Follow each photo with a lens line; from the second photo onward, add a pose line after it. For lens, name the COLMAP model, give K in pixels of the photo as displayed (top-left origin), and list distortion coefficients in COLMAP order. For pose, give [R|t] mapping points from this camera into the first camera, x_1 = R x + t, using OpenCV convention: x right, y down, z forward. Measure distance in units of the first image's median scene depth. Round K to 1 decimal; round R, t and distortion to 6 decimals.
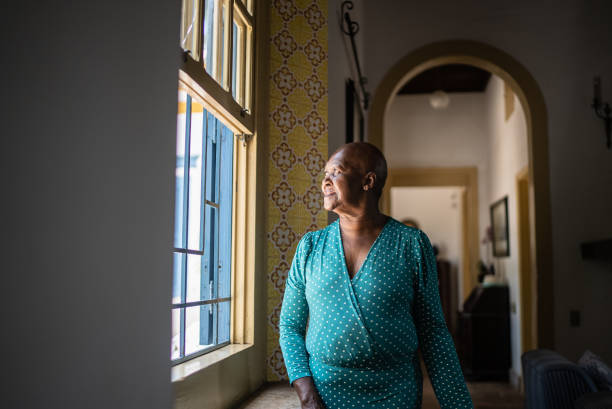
lens RADIAL K [[679.1, 0, 311.7], [0, 679.1, 204.3], [0, 0, 1]] dist [-0.018480, -0.165160]
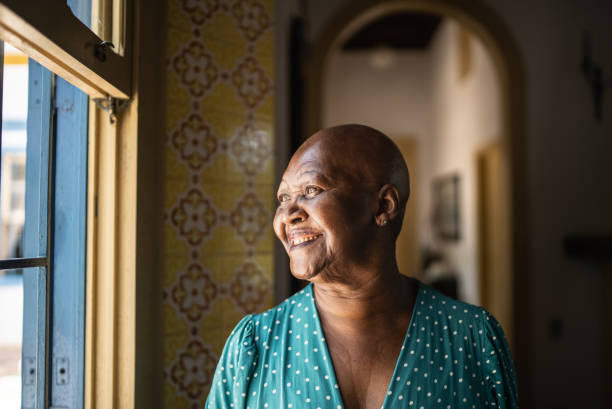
lens RADIAL K [[679.1, 0, 311.7], [0, 679.1, 204.3], [0, 0, 1]] dist [-0.018480, -0.165160]
pose [[0.991672, -0.000683, 0.128788, -0.019153], [-0.006668, 0.998373, 0.056637, -0.052473], [-0.128617, -0.057024, 0.990054, 0.470586]]
